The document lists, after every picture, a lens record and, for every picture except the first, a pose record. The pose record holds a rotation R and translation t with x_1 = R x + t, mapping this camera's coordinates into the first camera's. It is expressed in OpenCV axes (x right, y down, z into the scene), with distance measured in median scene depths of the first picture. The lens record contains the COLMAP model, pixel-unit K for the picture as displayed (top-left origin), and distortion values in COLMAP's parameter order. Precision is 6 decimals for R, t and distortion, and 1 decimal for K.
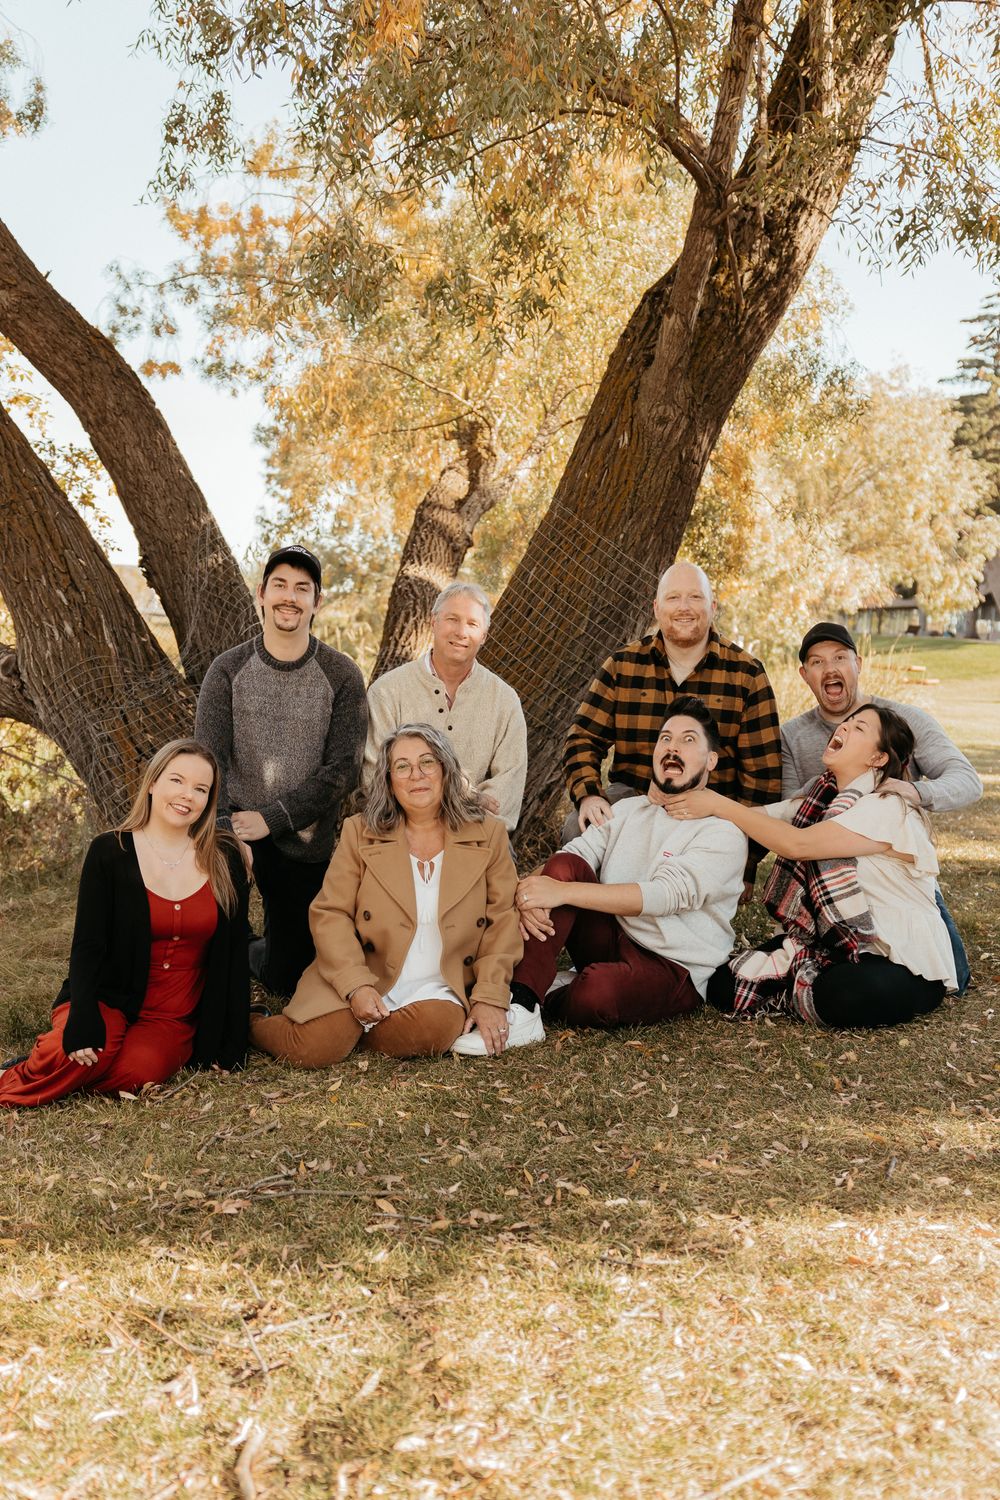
lens RADIAL K [[1456.0, 0, 499.5], [0, 1456.0, 748.7], [0, 0, 1]] dist [-0.108153, 0.000000]
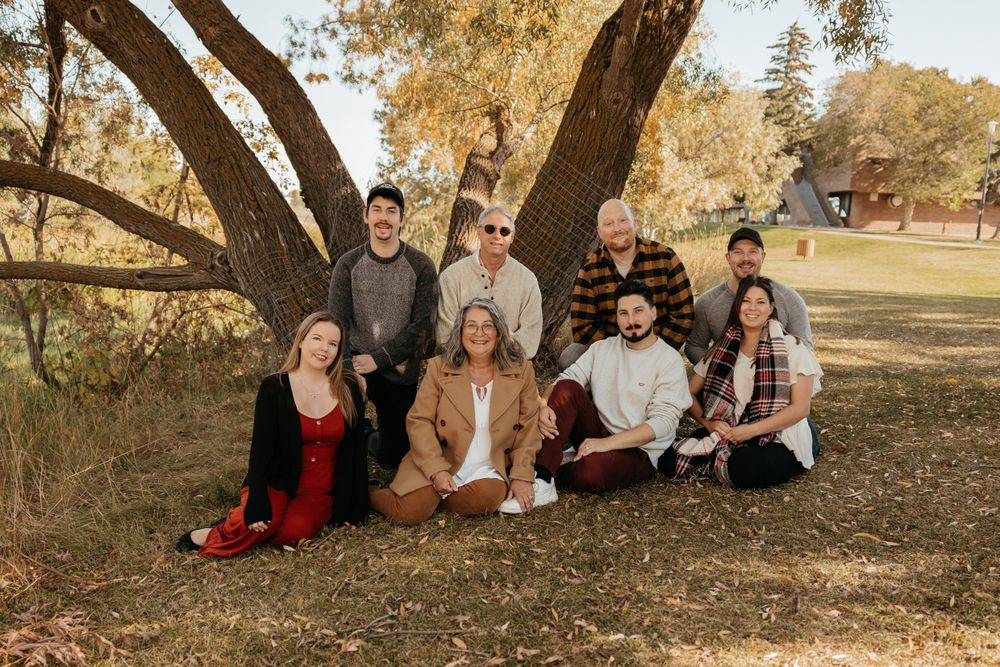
lens RADIAL K [[806.0, 0, 518.2], [0, 806.0, 342.7], [0, 0, 1]] dist [-0.096702, -0.005077]
pose [[0.999868, -0.015880, 0.003441, -0.011085], [0.015622, 0.997757, 0.065098, -0.024754], [-0.004467, -0.065035, 0.997873, 0.140674]]
